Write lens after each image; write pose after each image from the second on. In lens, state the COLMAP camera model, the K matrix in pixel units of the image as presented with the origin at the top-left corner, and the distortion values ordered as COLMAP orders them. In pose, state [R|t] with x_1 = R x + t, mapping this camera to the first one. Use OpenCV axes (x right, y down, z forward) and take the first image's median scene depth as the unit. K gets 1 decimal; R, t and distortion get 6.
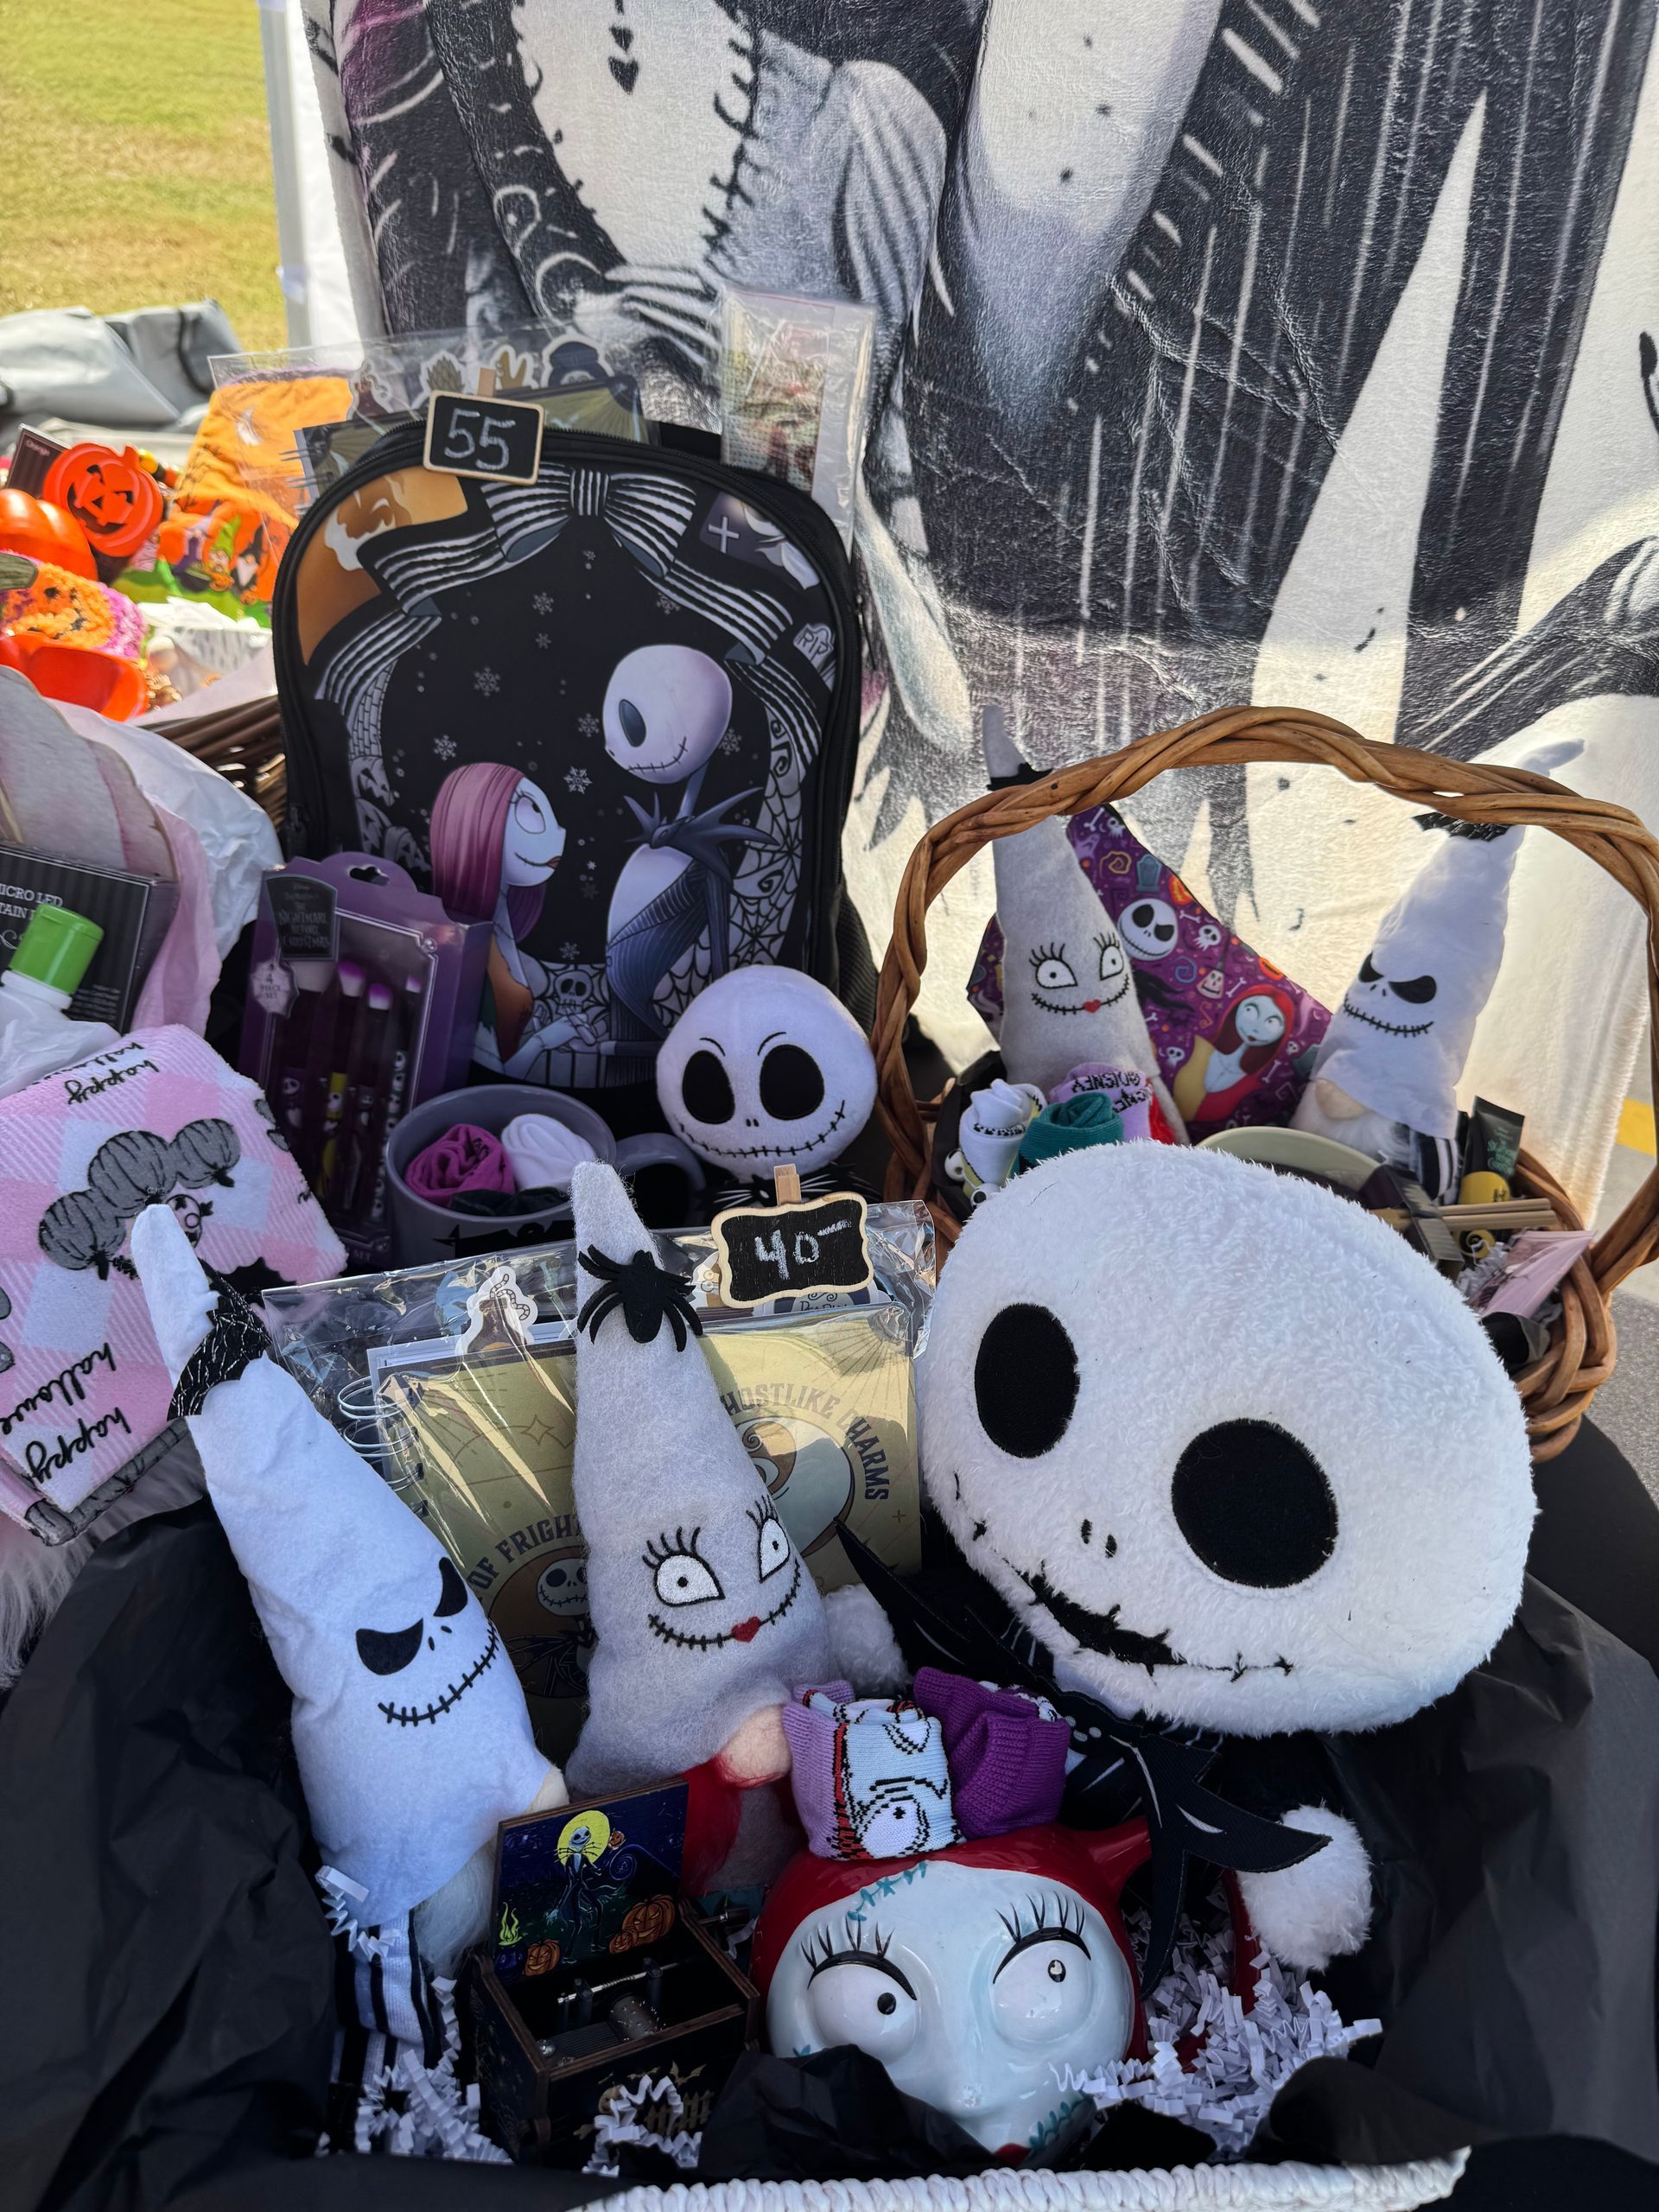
lens RADIAL K [[1603.6, 0, 827.3], [0, 1603.6, 1152.2], [0, 0, 1]] dist [0.091571, -0.154470]
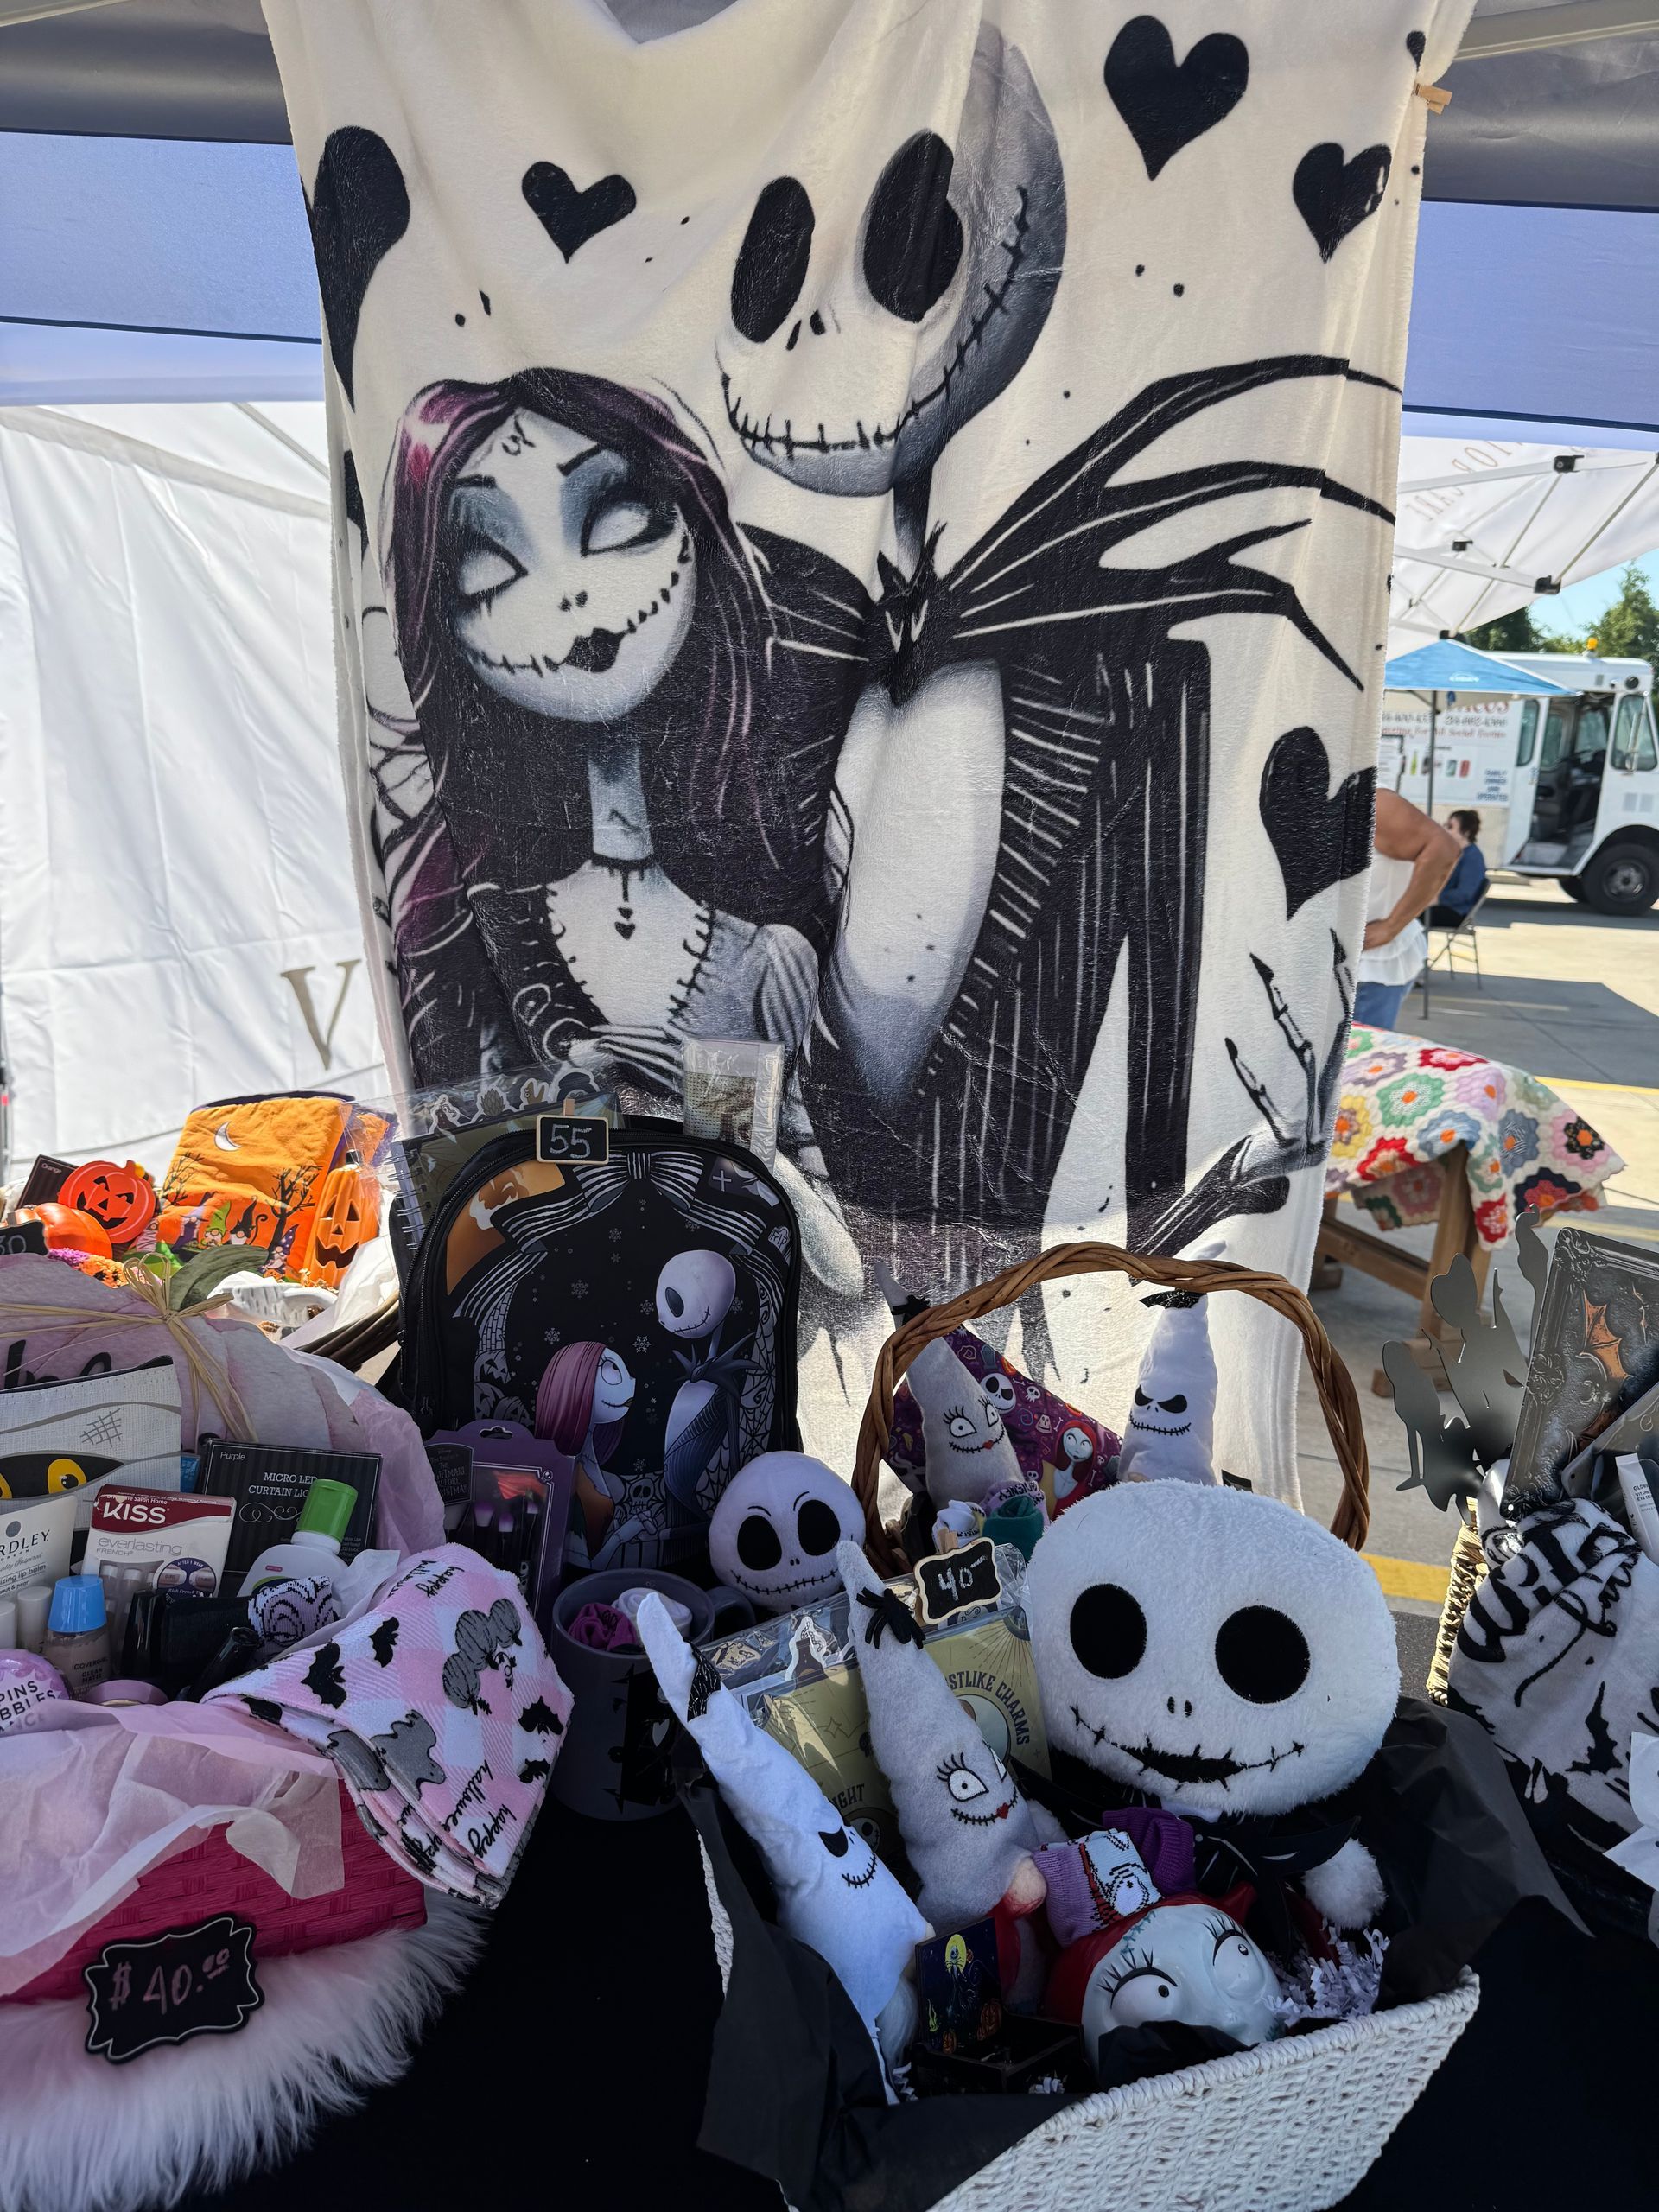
lens RADIAL K [[1603.5, 0, 872.1], [0, 1603.5, 1101.5], [0, 0, 1]] dist [0.173475, -0.405741]
pose [[0.942993, -0.086816, 0.321289, -0.415470], [0.199278, 0.920480, -0.336162, 0.104709], [-0.266556, 0.381025, 0.885307, -0.455775]]
